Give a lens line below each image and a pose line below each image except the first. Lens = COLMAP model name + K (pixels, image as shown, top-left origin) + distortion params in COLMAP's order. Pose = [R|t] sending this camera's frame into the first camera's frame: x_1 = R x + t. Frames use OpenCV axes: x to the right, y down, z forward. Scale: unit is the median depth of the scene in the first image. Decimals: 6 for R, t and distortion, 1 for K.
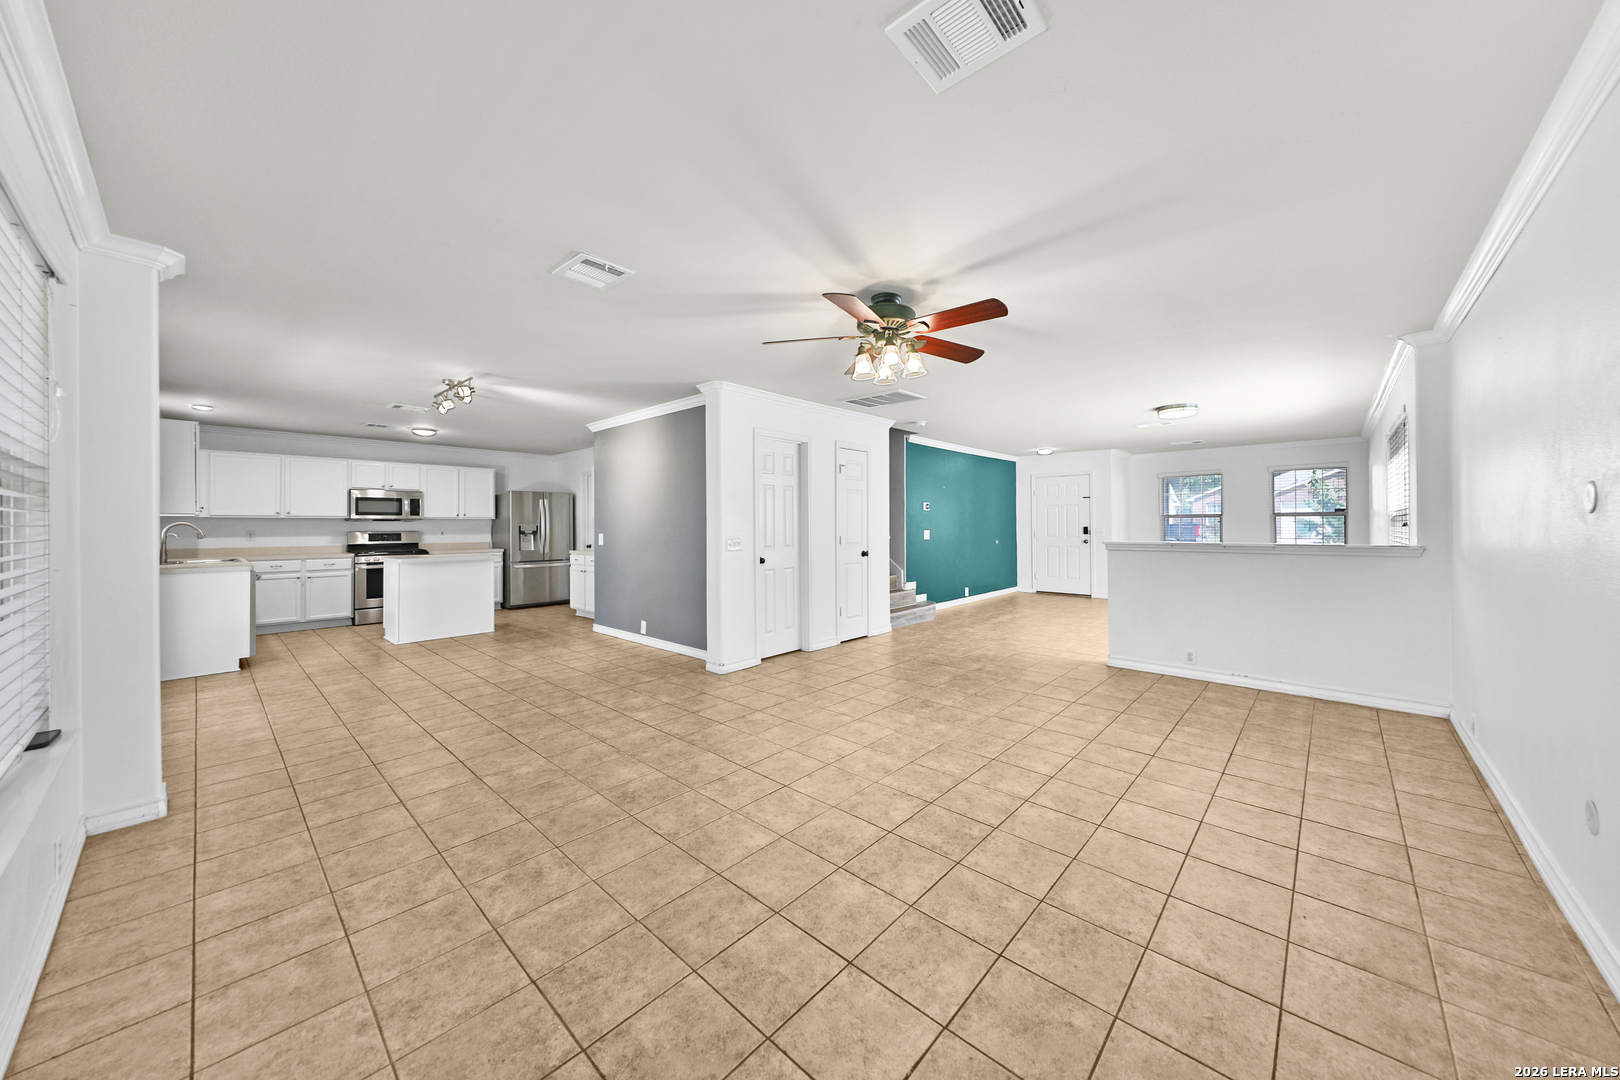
lens RADIAL K [[553.5, 0, 836.0], [0, 553.5, 523.4], [0, 0, 1]] dist [0.020862, -0.005684]
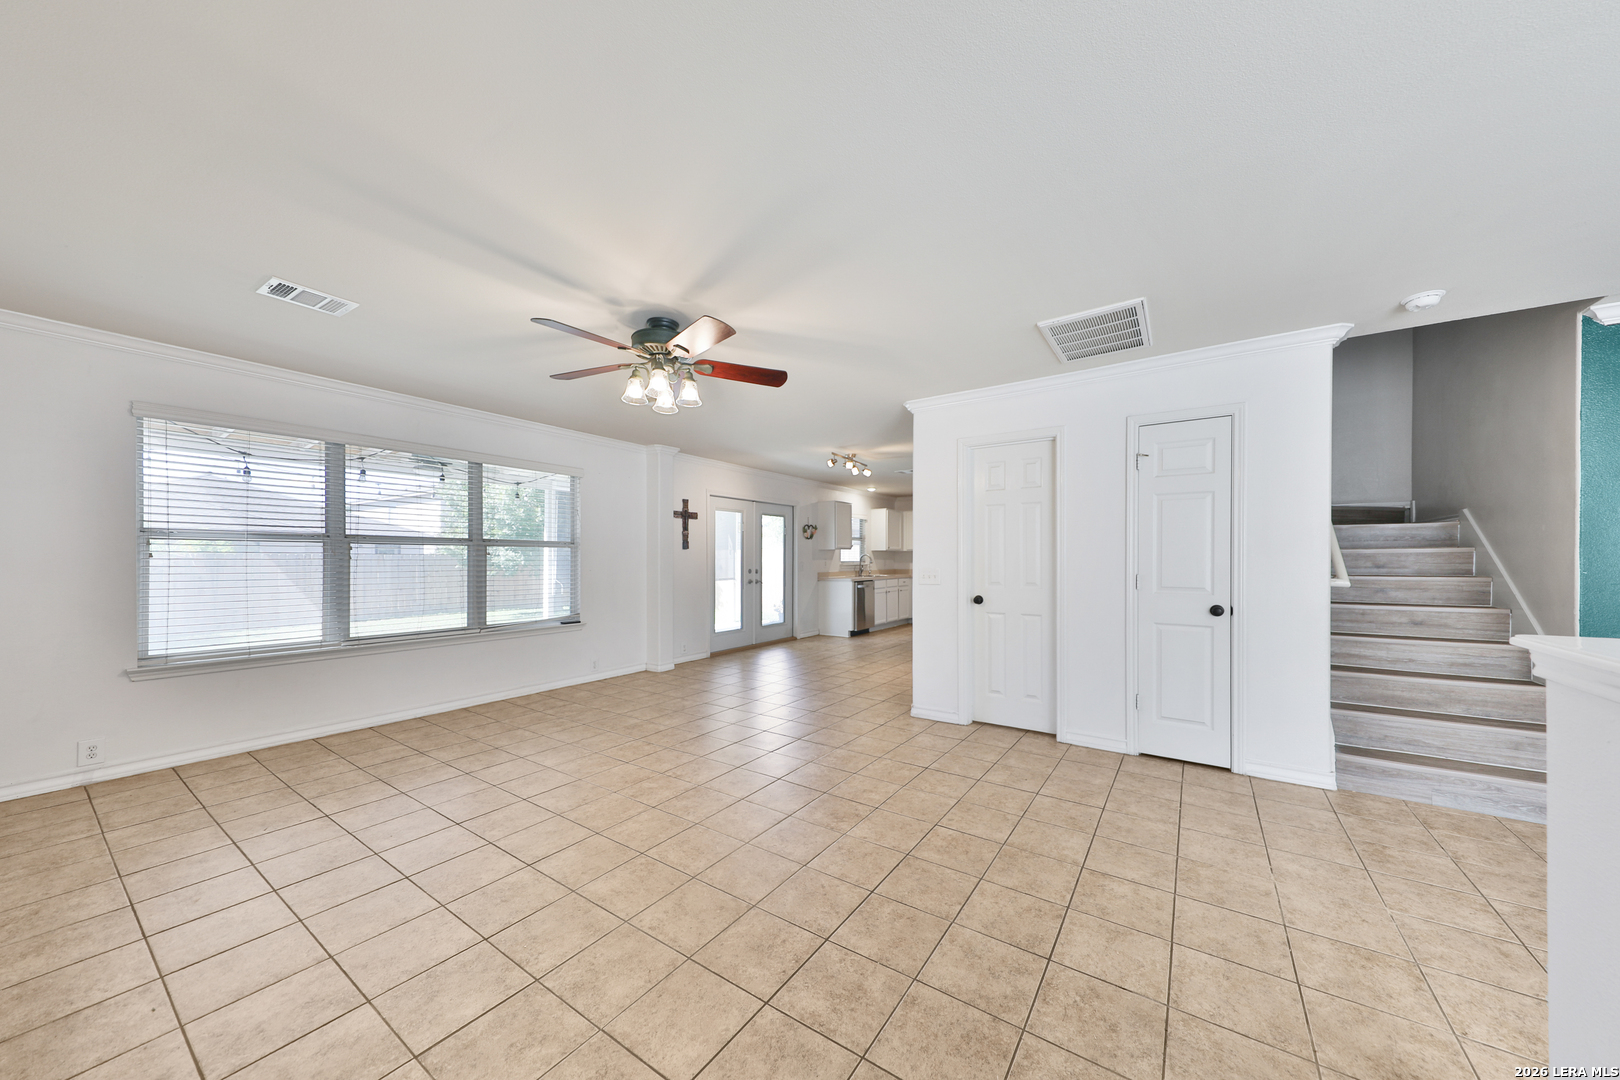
lens RADIAL K [[553.3, 0, 820.0], [0, 553.3, 561.0], [0, 0, 1]] dist [0.020859, -0.005559]
pose [[0.128293, 0.011160, -0.991673, 0.655108], [0.002430, 0.999930, 0.011567, -0.000100], [0.991733, -0.003893, 0.128257, 0.687598]]
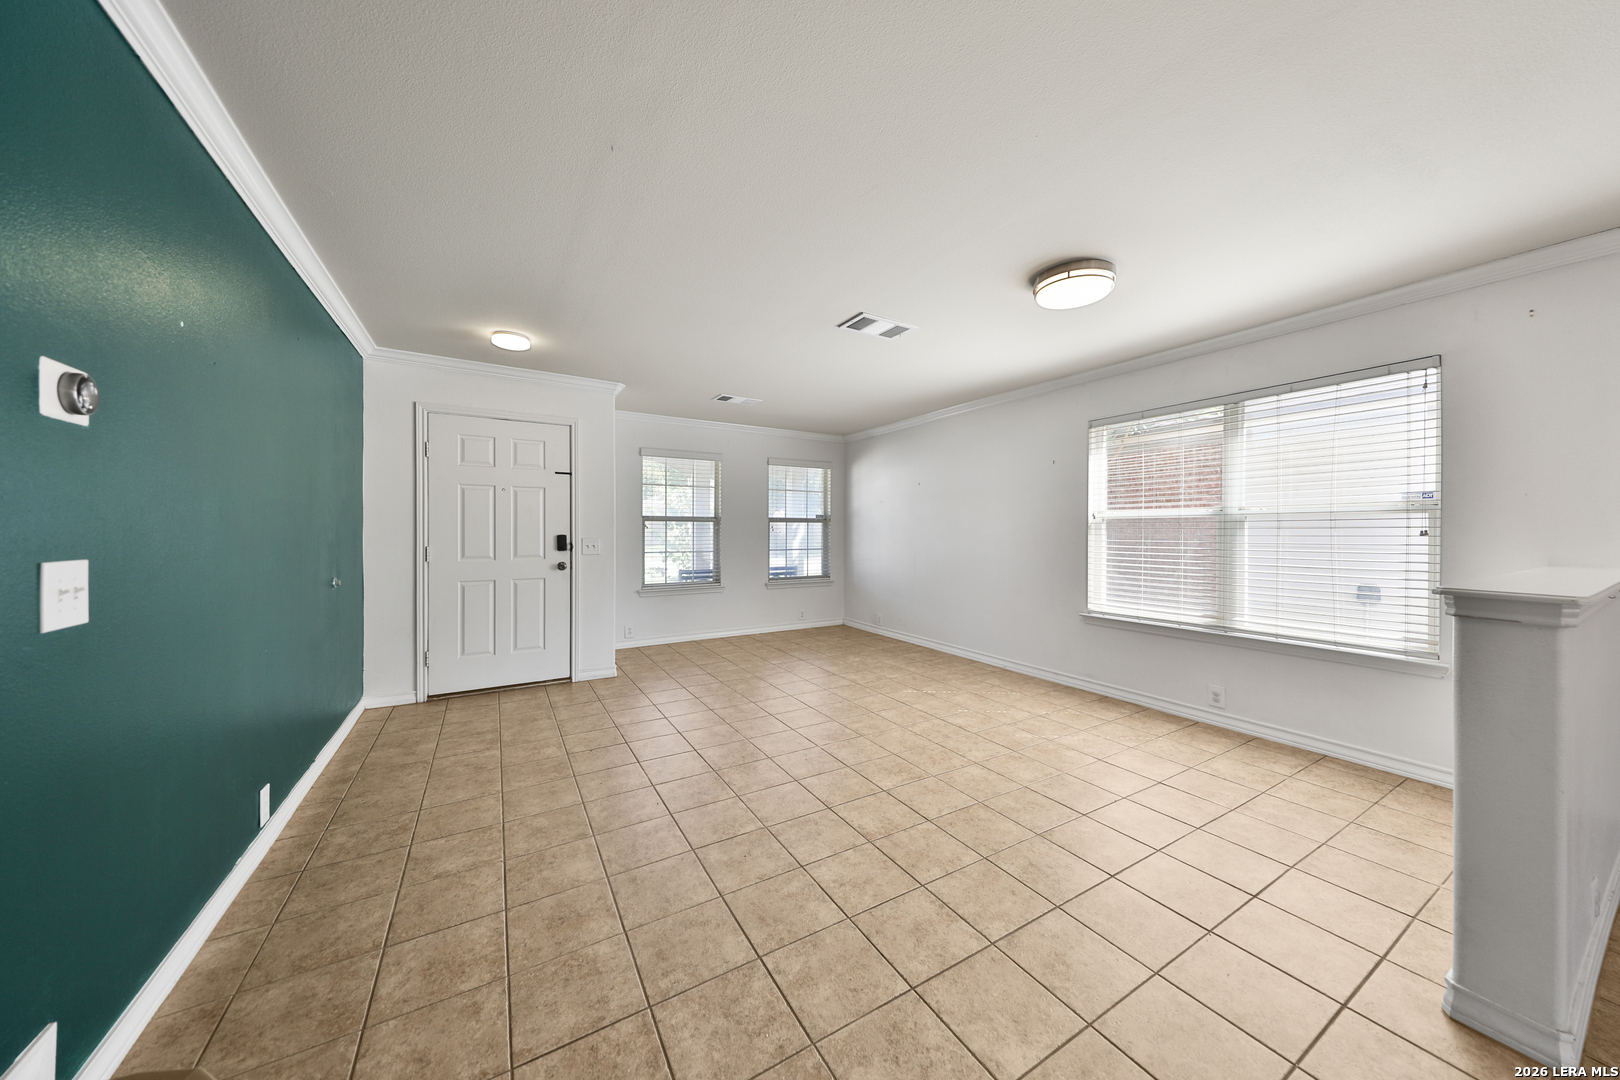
lens RADIAL K [[545.2, 0, 826.4], [0, 545.2, 528.8], [0, 0, 1]] dist [0.010320, -0.000292]
pose [[0.292499, 0.008916, 0.956224, 0.136345], [-0.005660, 0.999955, -0.007593, 0.006041], [-0.956249, -0.003191, 0.292537, 1.234965]]
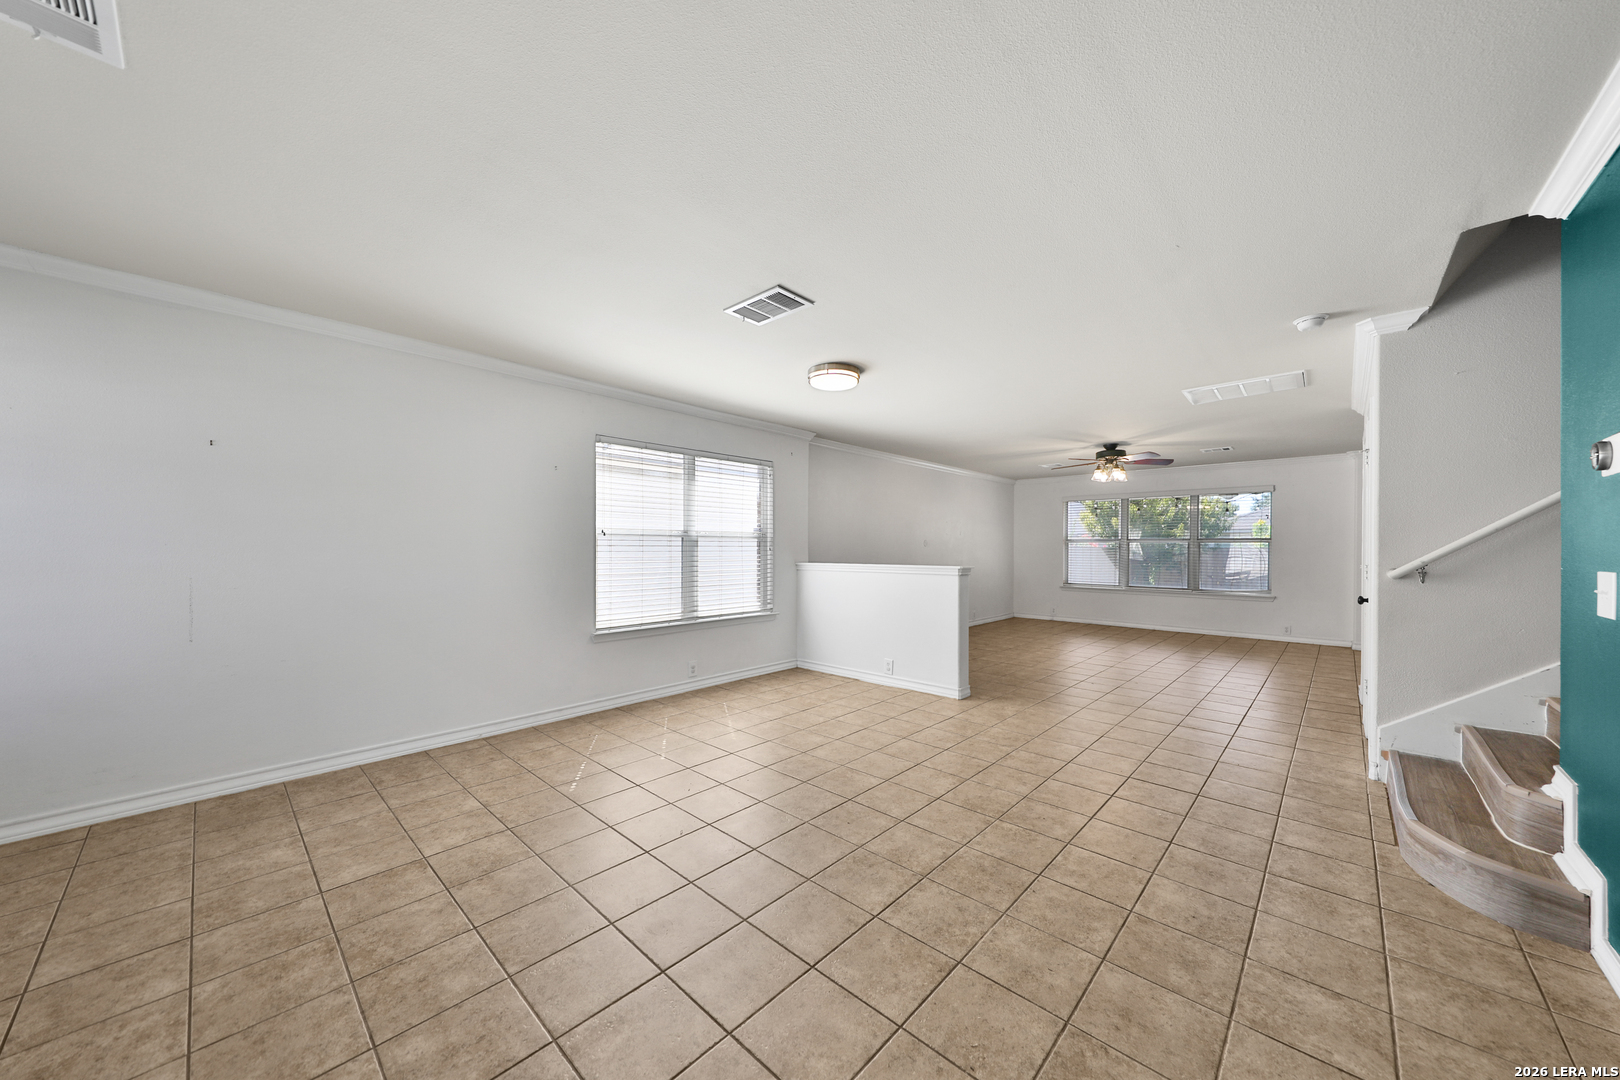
lens RADIAL K [[553.3, 0, 820.0], [0, 553.3, 561.0], [0, 0, 1]] dist [0.020859, -0.005559]
pose [[-0.999714, 0.001968, 0.023825, 0.717880], [0.002463, 0.999782, 0.020730, 0.003134], [-0.023779, 0.020783, -0.999501, 1.935795]]
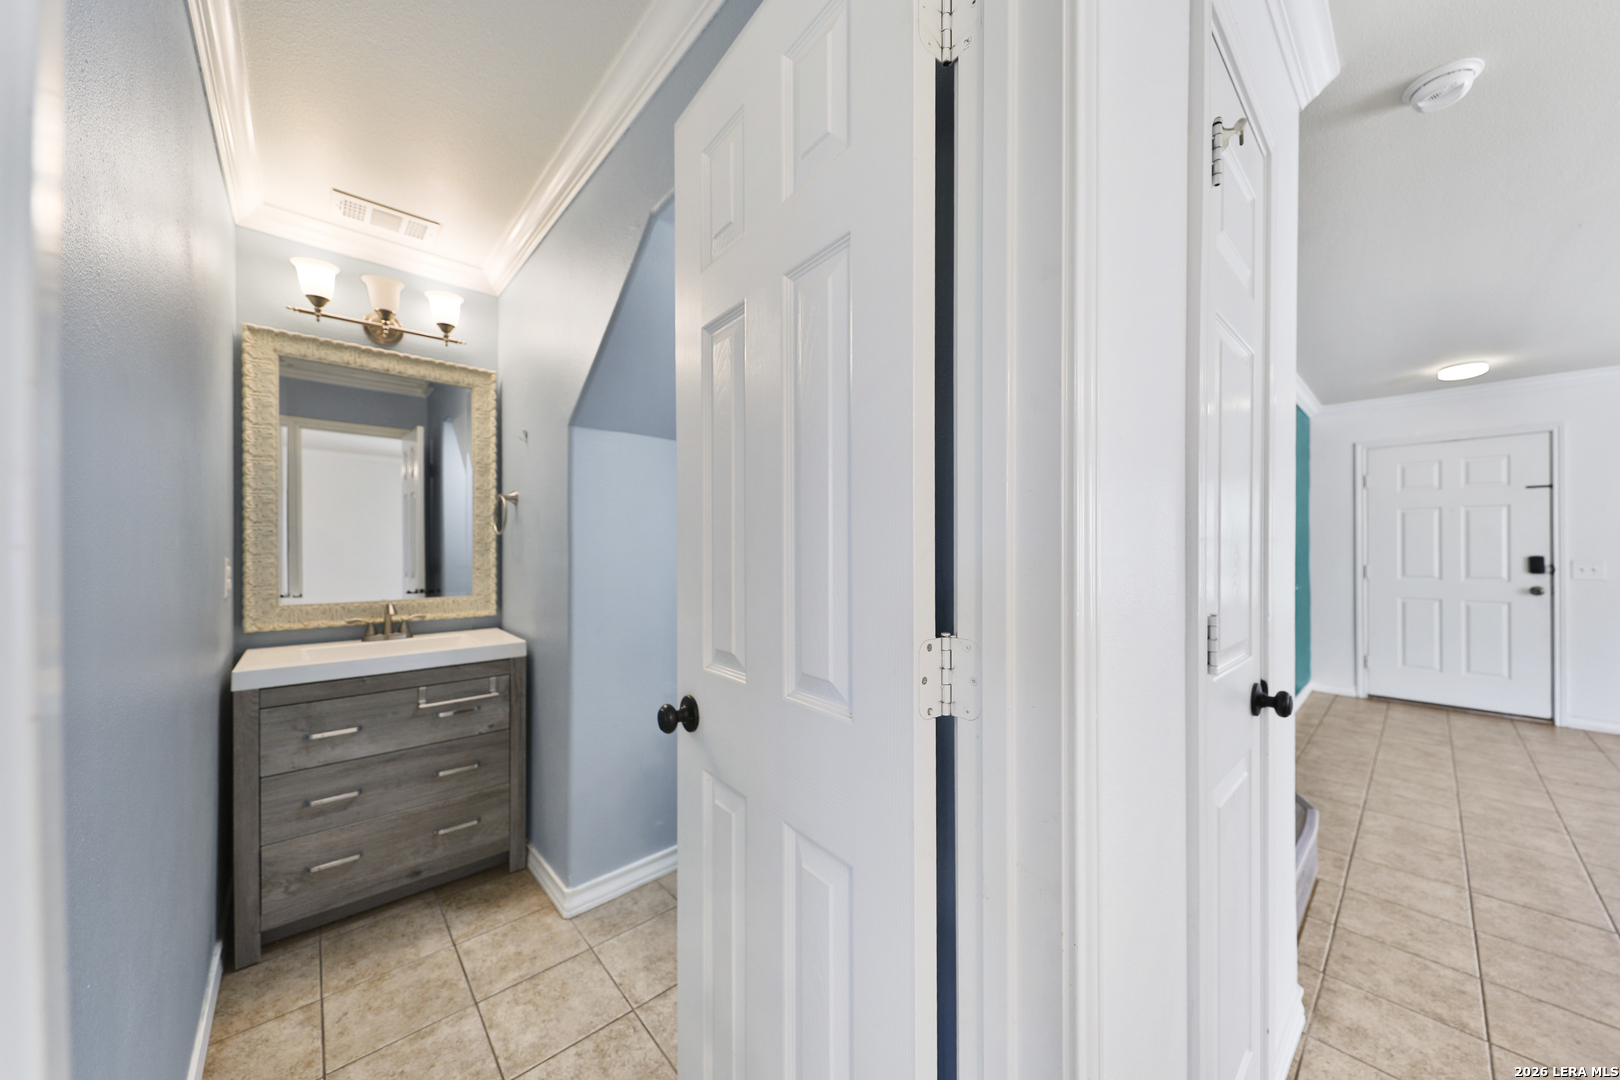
lens RADIAL K [[554.1, 0, 814.4], [0, 554.1, 550.9], [0, 0, 1]] dist [-0.001031, -0.000087]
pose [[0.993922, 0.005296, -0.109959, -0.094260], [-0.005061, 0.999984, 0.002420, 0.007470], [0.109970, -0.001849, 0.993933, 0.992729]]
